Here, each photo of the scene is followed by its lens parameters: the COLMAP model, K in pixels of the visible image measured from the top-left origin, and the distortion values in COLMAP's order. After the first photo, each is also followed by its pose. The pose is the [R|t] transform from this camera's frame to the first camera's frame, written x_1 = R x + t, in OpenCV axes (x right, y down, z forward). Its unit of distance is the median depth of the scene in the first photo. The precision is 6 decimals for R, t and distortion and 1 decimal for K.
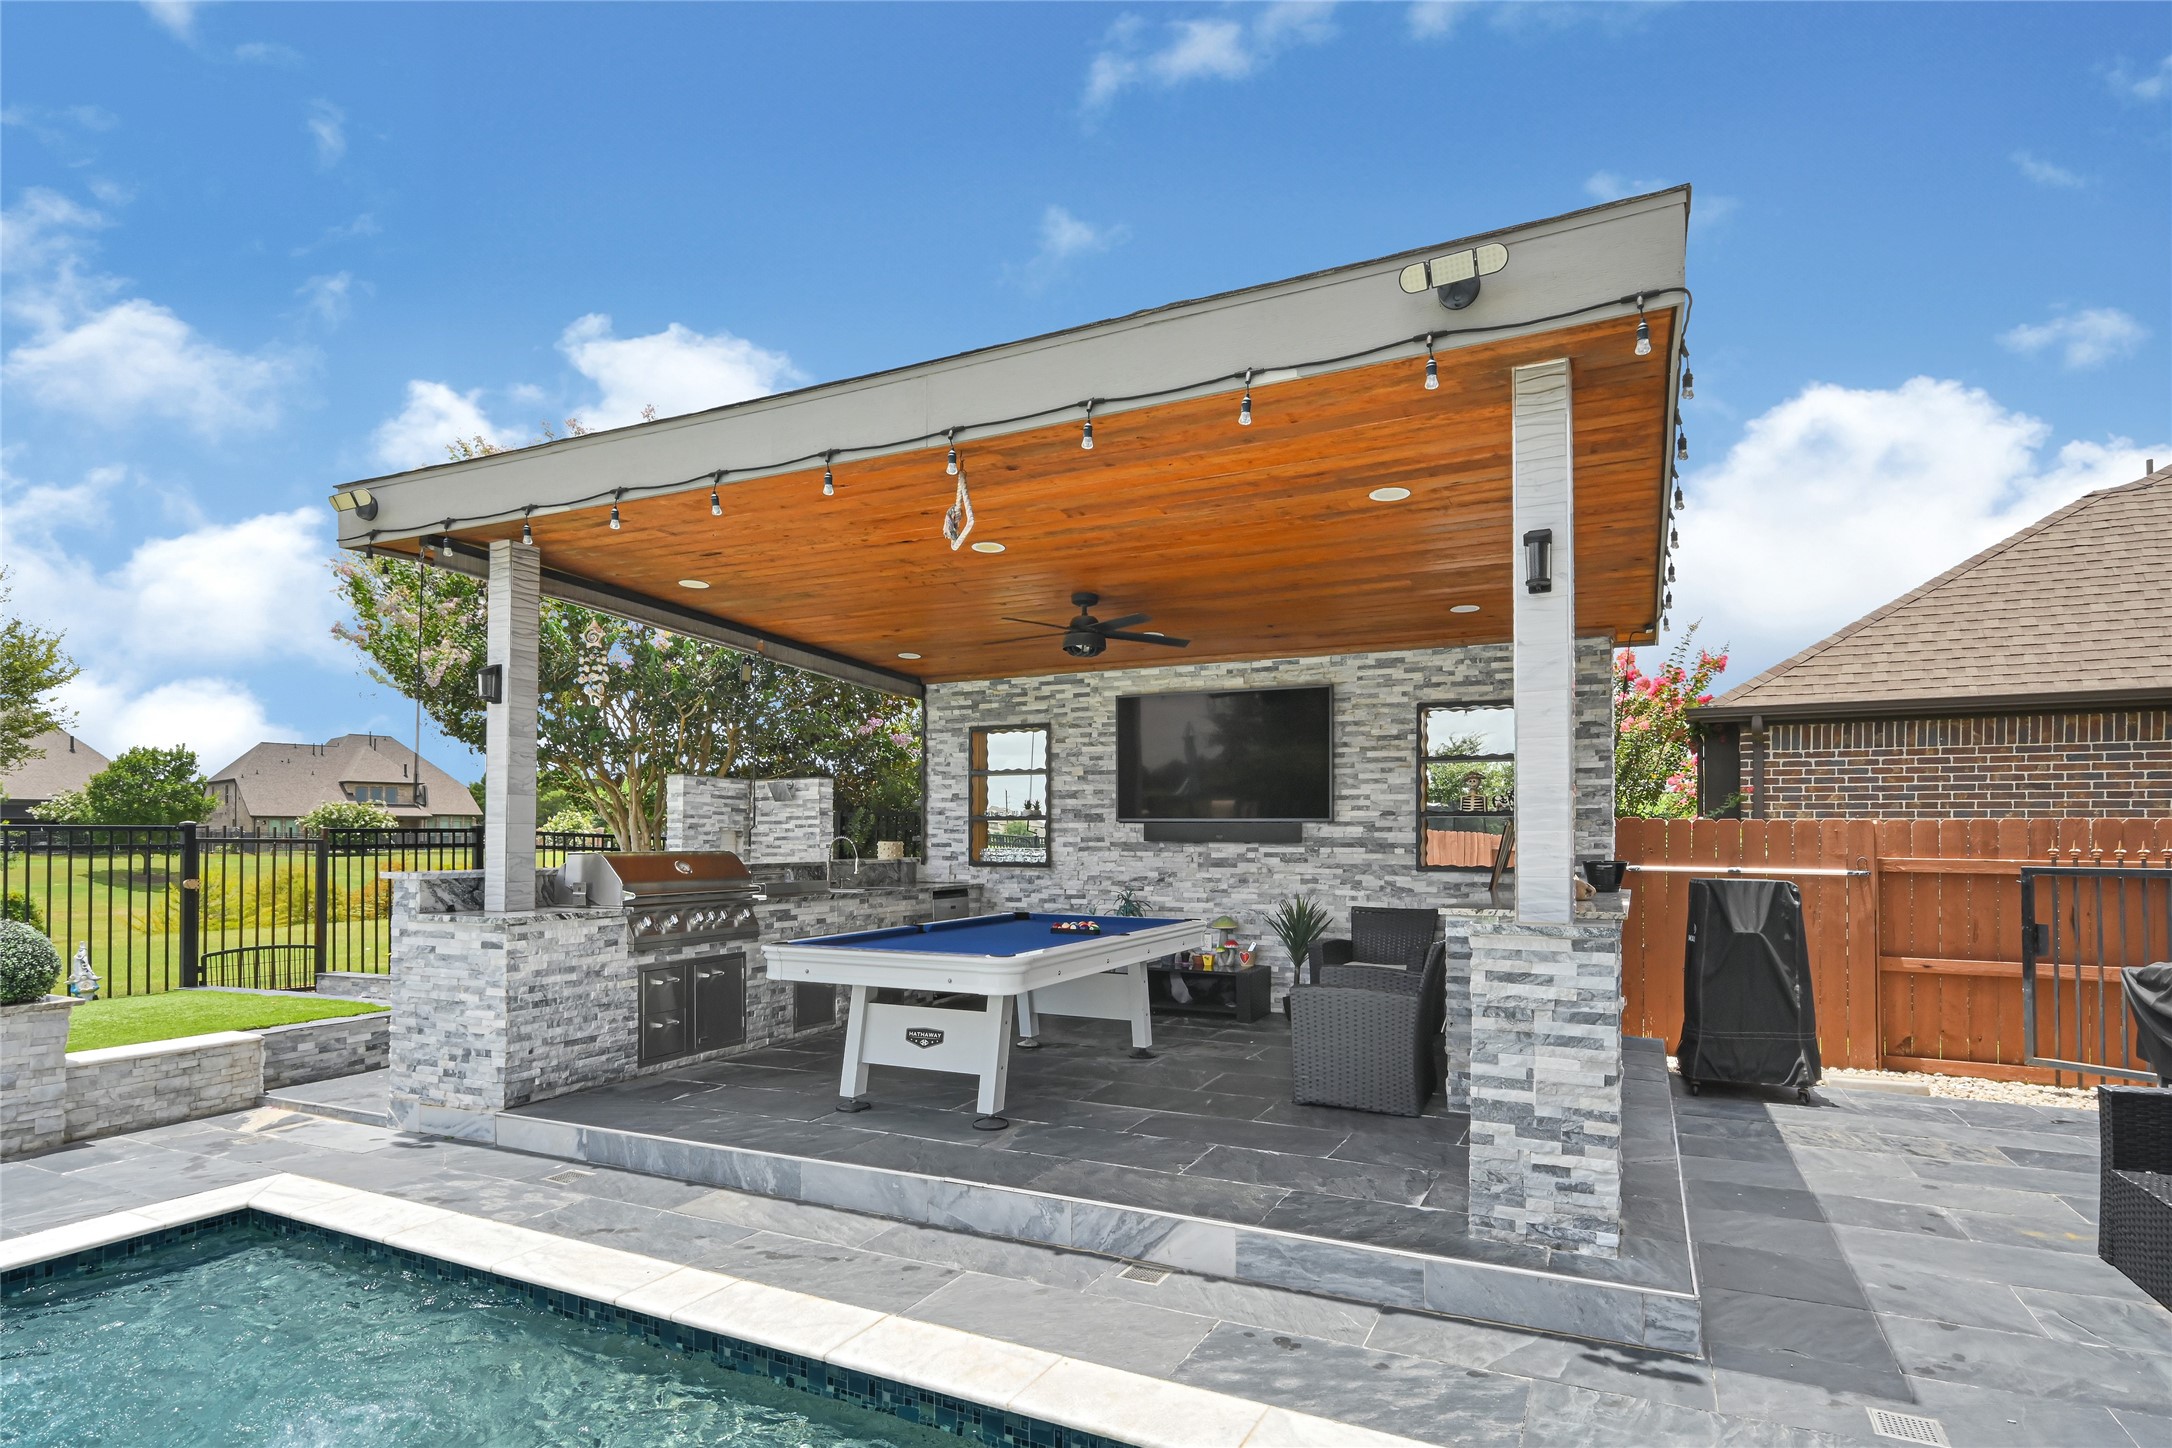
lens RADIAL K [[1150.4, 0, 1093.3], [0, 1150.4, 837.3], [0, 0, 1]] dist [0.002627, 0.001849]
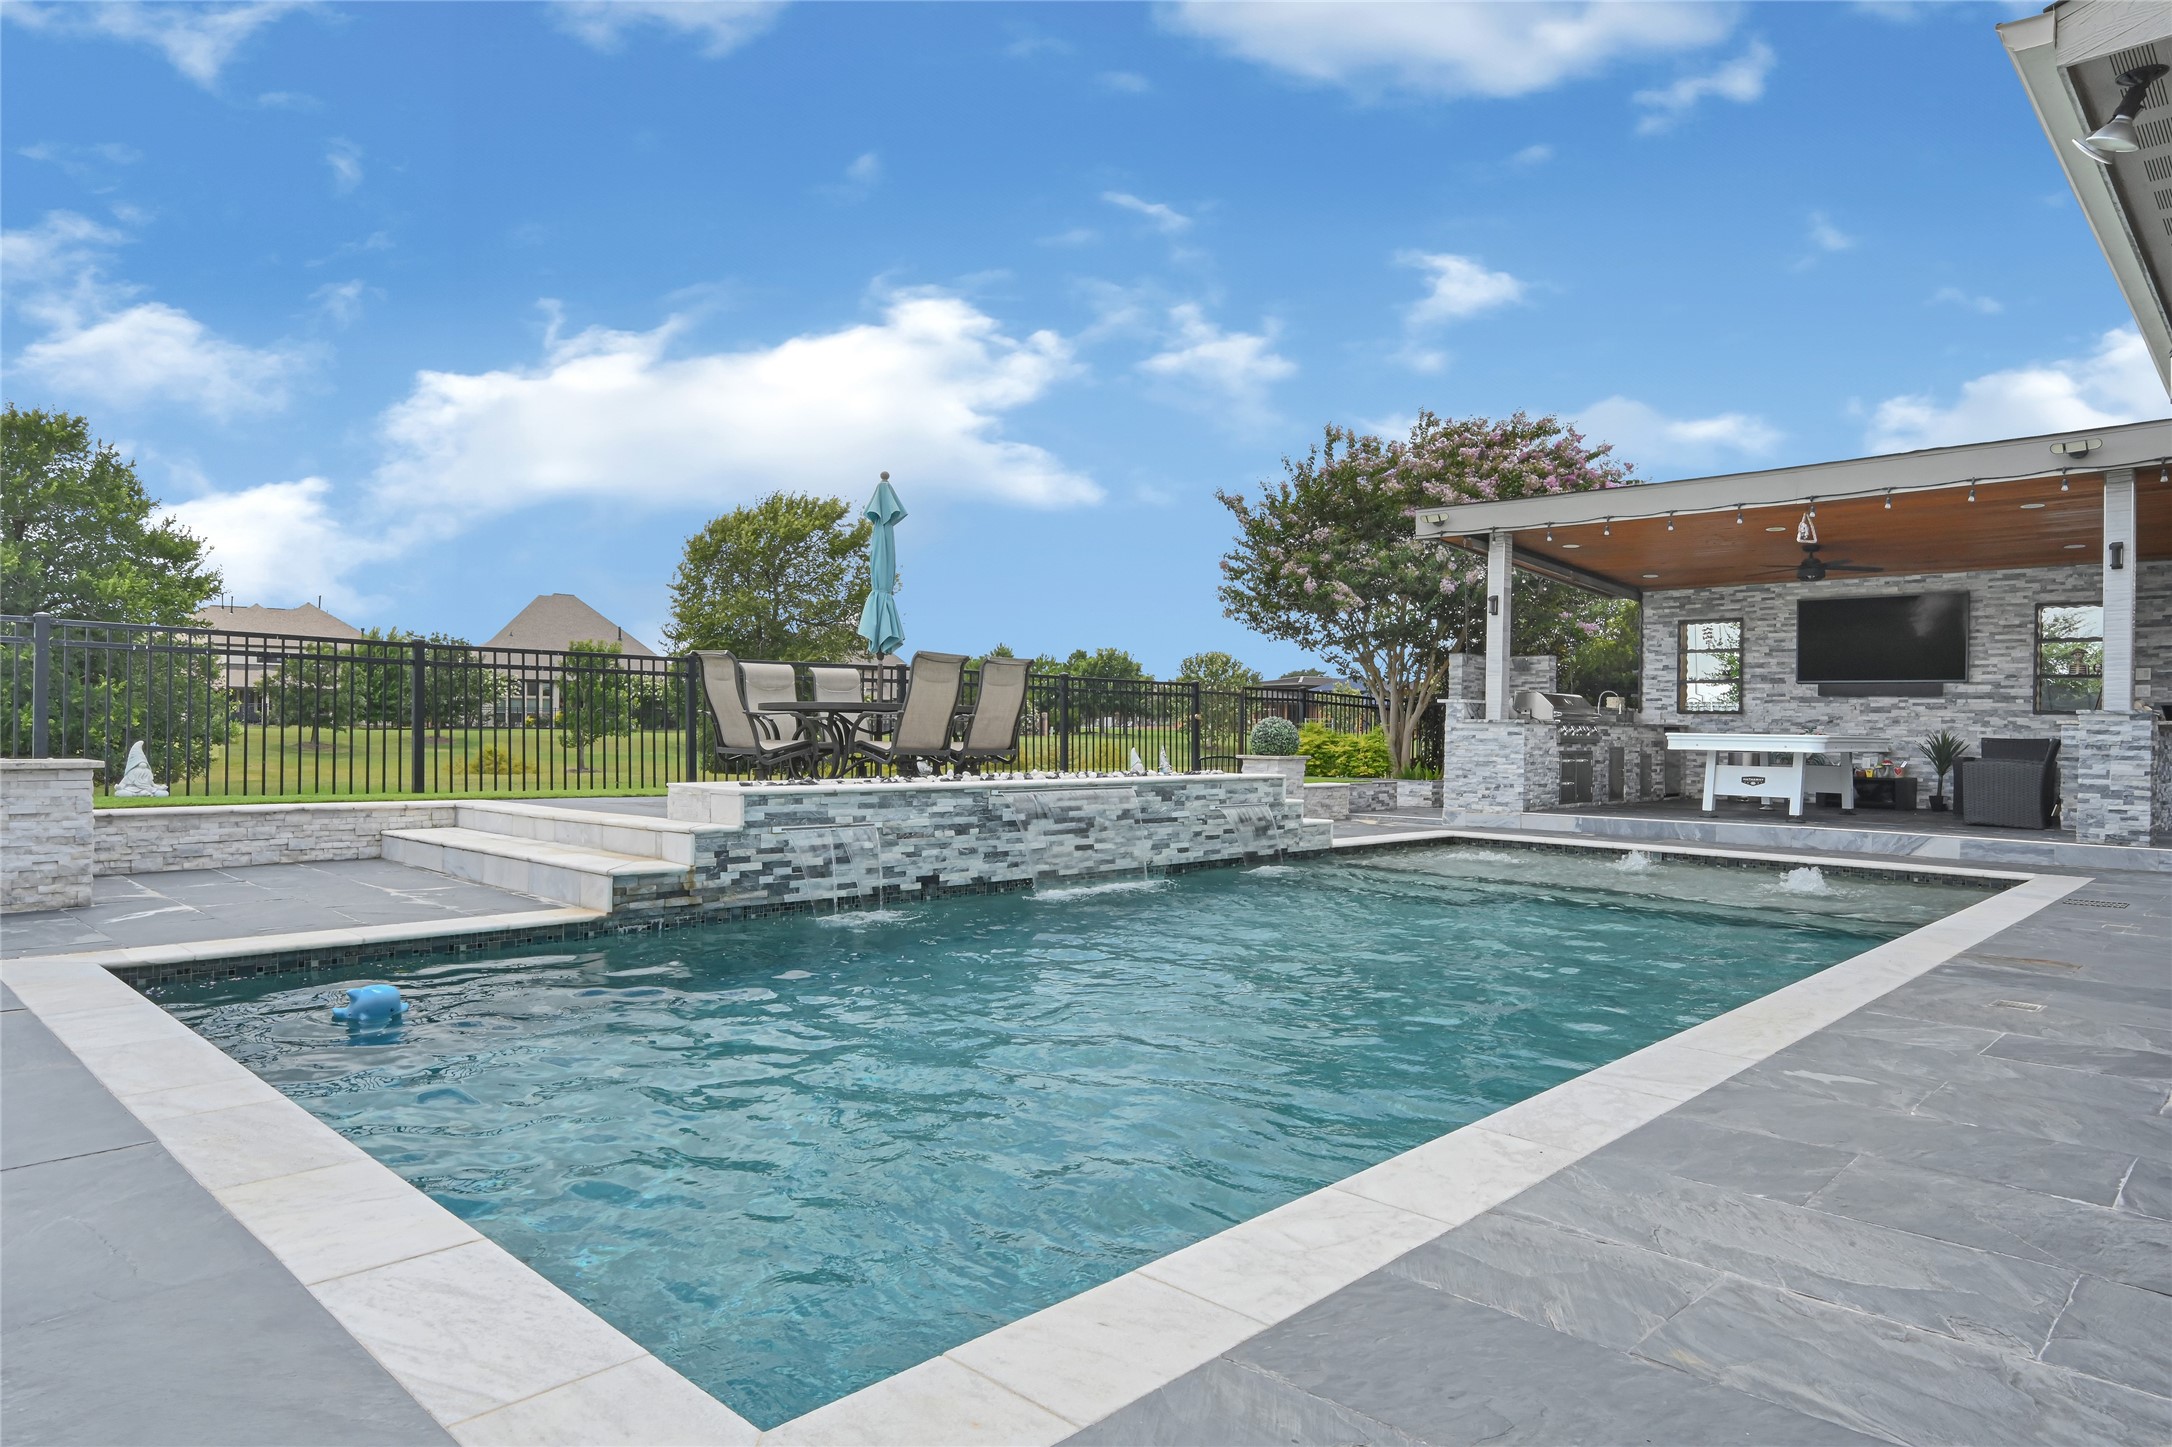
lens RADIAL K [[1284.9, 0, 1097.8], [0, 1284.9, 732.3], [0, 0, 1]] dist [-0.006053, -0.000609]
pose [[0.946160, 0.016192, -0.323295, -0.331860], [-0.015730, 0.999868, 0.004043, 0.064379], [0.323317, 0.001260, 0.946290, -0.973609]]
